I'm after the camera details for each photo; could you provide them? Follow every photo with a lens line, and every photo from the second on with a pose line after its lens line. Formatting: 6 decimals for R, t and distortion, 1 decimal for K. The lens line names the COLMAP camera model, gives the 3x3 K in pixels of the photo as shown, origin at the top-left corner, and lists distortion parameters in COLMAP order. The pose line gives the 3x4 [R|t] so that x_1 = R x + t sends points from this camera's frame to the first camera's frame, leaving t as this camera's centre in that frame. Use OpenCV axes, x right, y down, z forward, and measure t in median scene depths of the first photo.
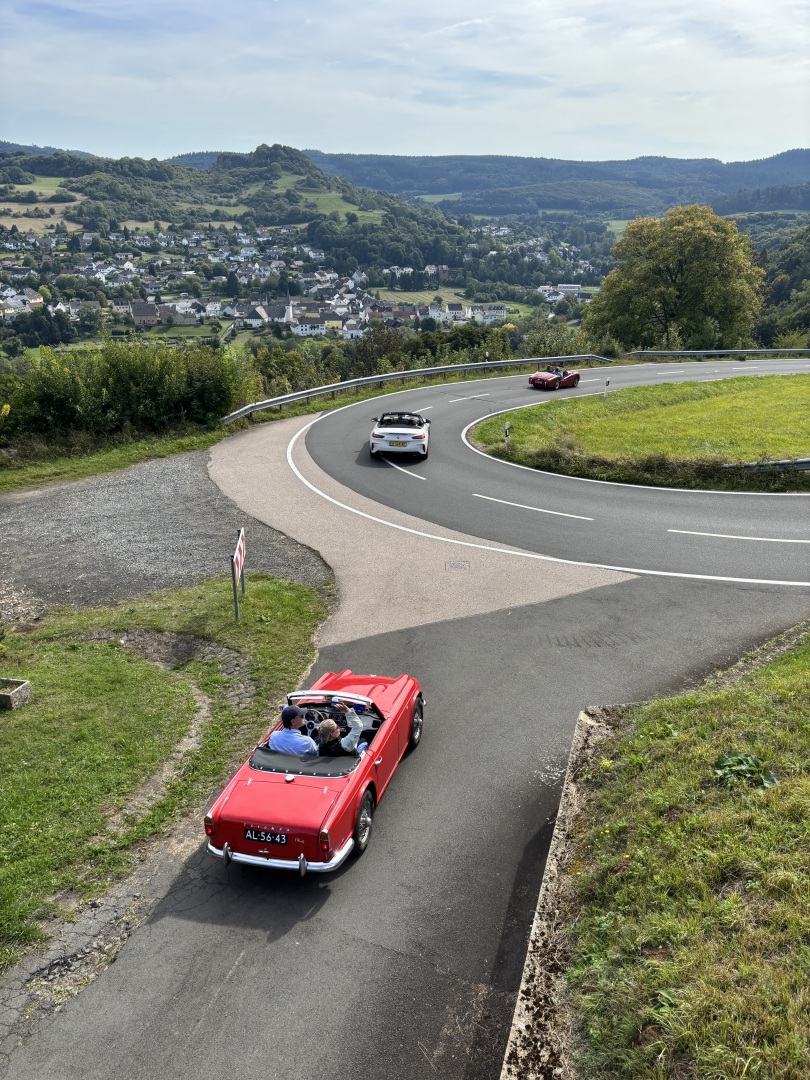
lens RADIAL K [[809.6, 0, 411.9], [0, 809.6, 547.0], [0, 0, 1]] dist [0.050083, -0.055776]
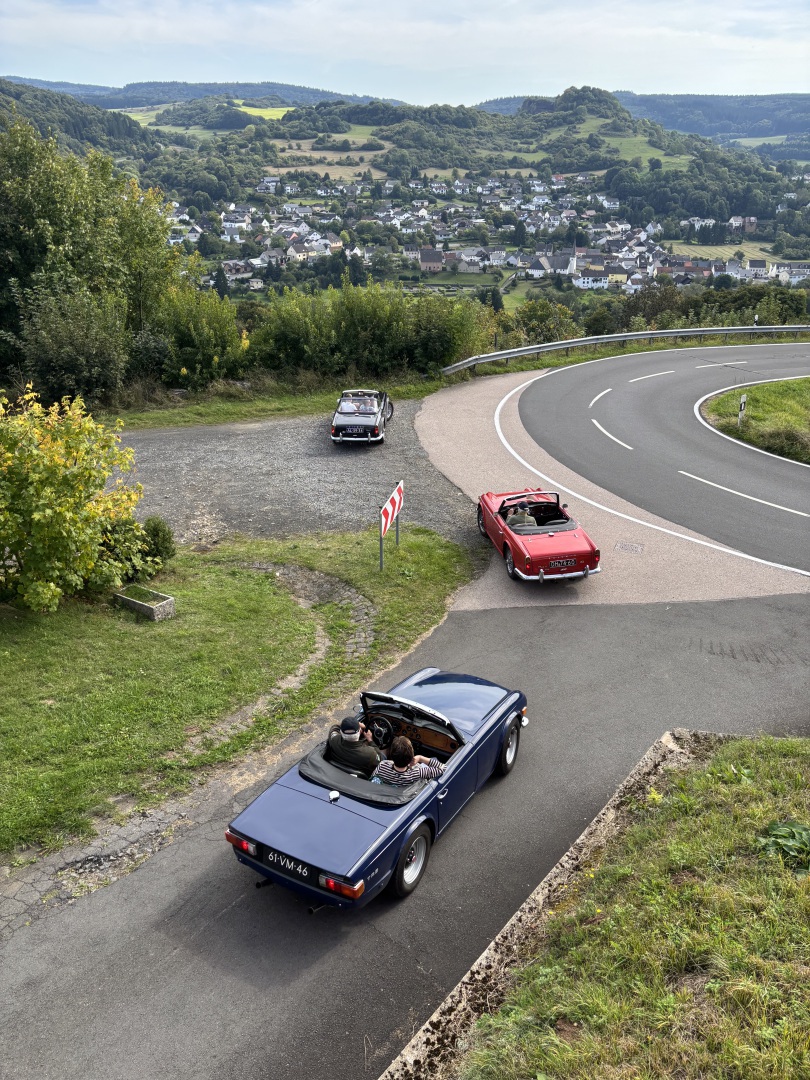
lens RADIAL K [[809.1, 0, 406.7], [0, 809.1, 545.1], [0, 0, 1]] dist [0.055628, -0.066741]
pose [[0.945838, 0.138637, -0.293547, 0.125004], [-0.122981, 0.989849, 0.071232, -0.019763], [0.300442, -0.031274, 0.953287, 0.055130]]
